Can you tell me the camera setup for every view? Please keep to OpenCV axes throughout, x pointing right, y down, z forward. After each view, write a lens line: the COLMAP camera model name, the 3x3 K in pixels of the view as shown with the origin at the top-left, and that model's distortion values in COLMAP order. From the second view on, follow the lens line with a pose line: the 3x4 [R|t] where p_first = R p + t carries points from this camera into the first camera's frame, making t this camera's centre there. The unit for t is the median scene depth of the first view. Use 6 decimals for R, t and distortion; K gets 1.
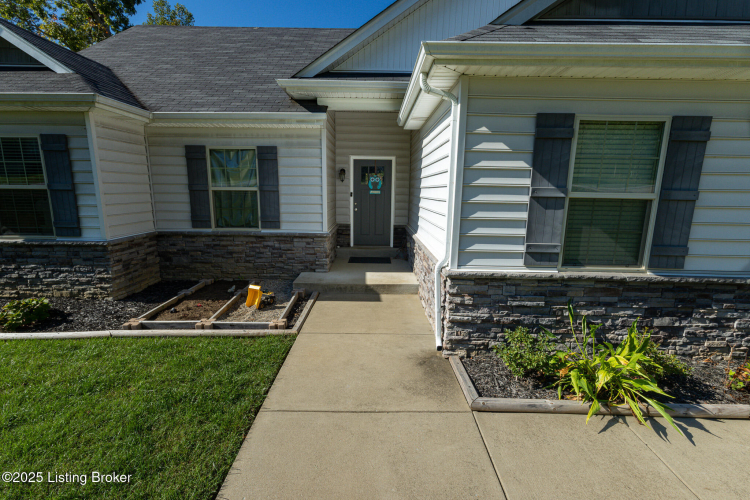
lens RADIAL K [[350.9, 0, 373.2], [0, 350.9, 252.7], [0, 0, 1]] dist [0.003347, -0.000841]
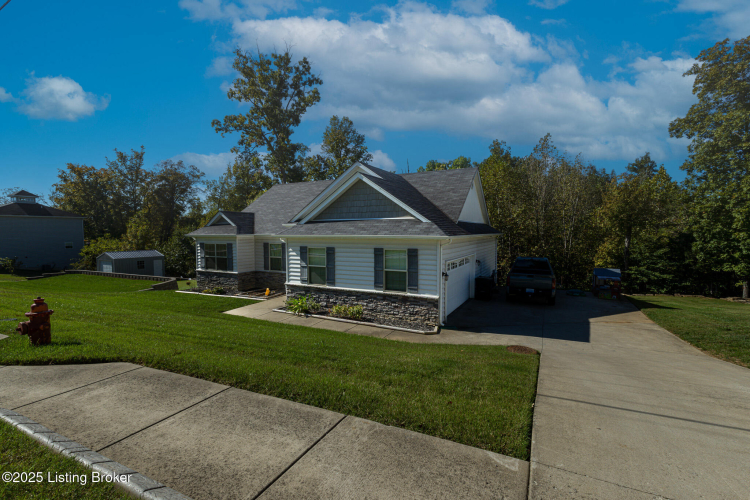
lens RADIAL K [[350.9, 0, 373.3], [0, 350.9, 247.3], [0, 0, 1]] dist [0.003347, -0.000841]
pose [[0.887629, 0.003822, -0.460542, 2.946687], [-0.065599, 0.990819, -0.118211, 0.052864], [0.455863, 0.135138, 0.879731, -2.137911]]
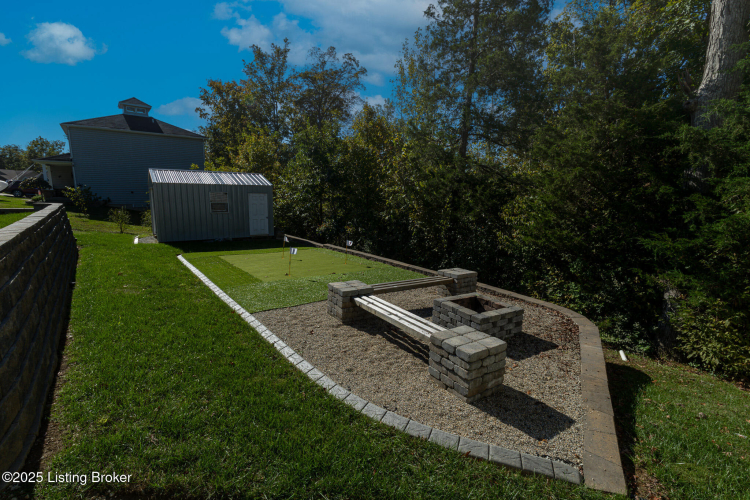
lens RADIAL K [[350.9, 0, 375.3], [0, 350.9, 251.3], [0, 0, 1]] dist [0.003347, -0.000841]
pose [[0.618387, 0.123339, -0.776134, -3.154549], [-0.144799, 0.988581, 0.041731, -0.077907], [0.772419, 0.086578, 0.629185, 2.651556]]
